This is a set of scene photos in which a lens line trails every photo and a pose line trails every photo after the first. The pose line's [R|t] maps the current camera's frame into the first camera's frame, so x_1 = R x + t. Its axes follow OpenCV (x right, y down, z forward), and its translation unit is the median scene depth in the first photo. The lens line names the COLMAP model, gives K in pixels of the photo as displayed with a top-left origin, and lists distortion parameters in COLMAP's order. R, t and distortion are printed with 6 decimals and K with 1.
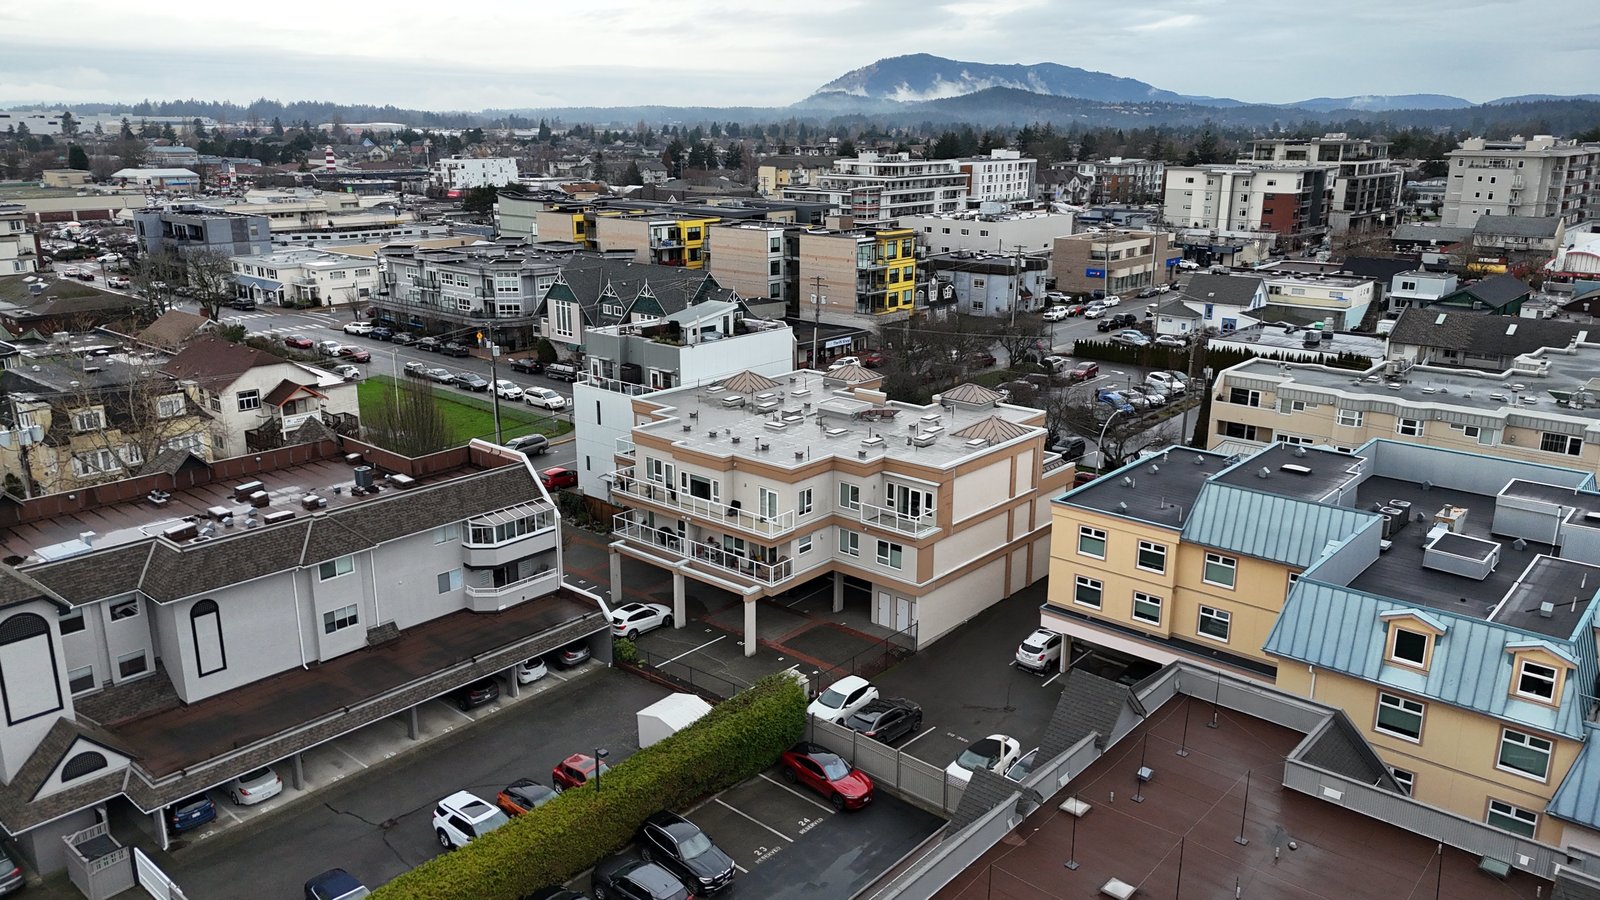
lens RADIAL K [[1158.4, 0, 791.8], [0, 1158.4, 455.6], [0, 0, 1]] dist [0.080862, -0.075990]
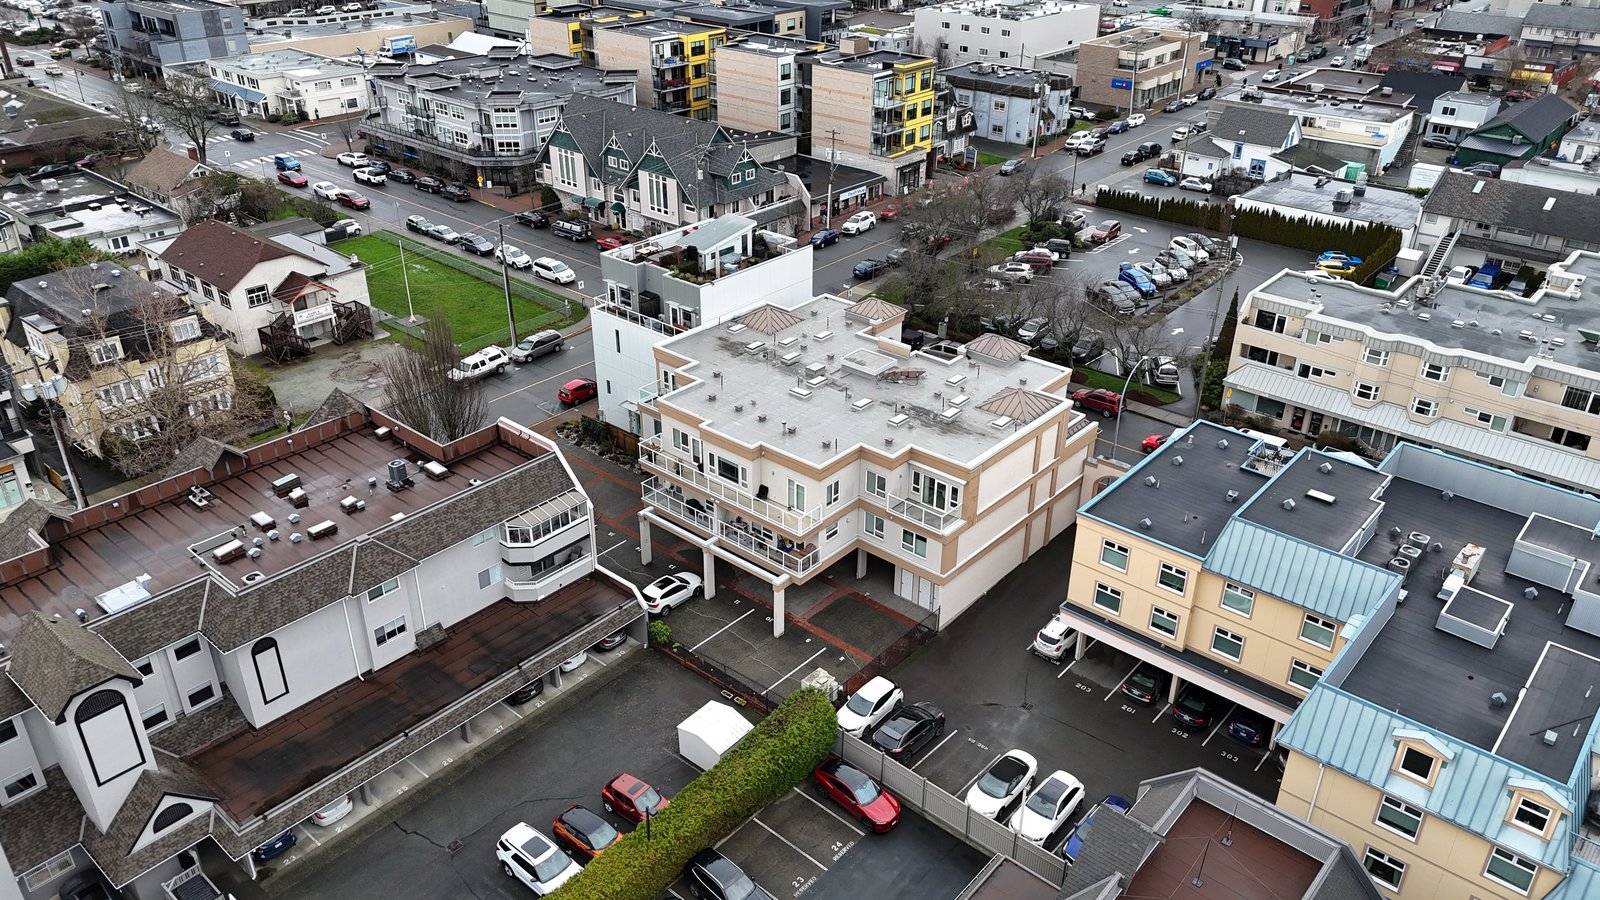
lens RADIAL K [[1158.4, 0, 791.8], [0, 1158.4, 455.6], [0, 0, 1]] dist [0.080862, -0.075990]
pose [[0.999999, 0.001248, 0.001079, -0.023662], [-0.001454, 0.975906, 0.218187, -0.198943], [-0.000780, -0.218189, 0.975906, 0.013395]]
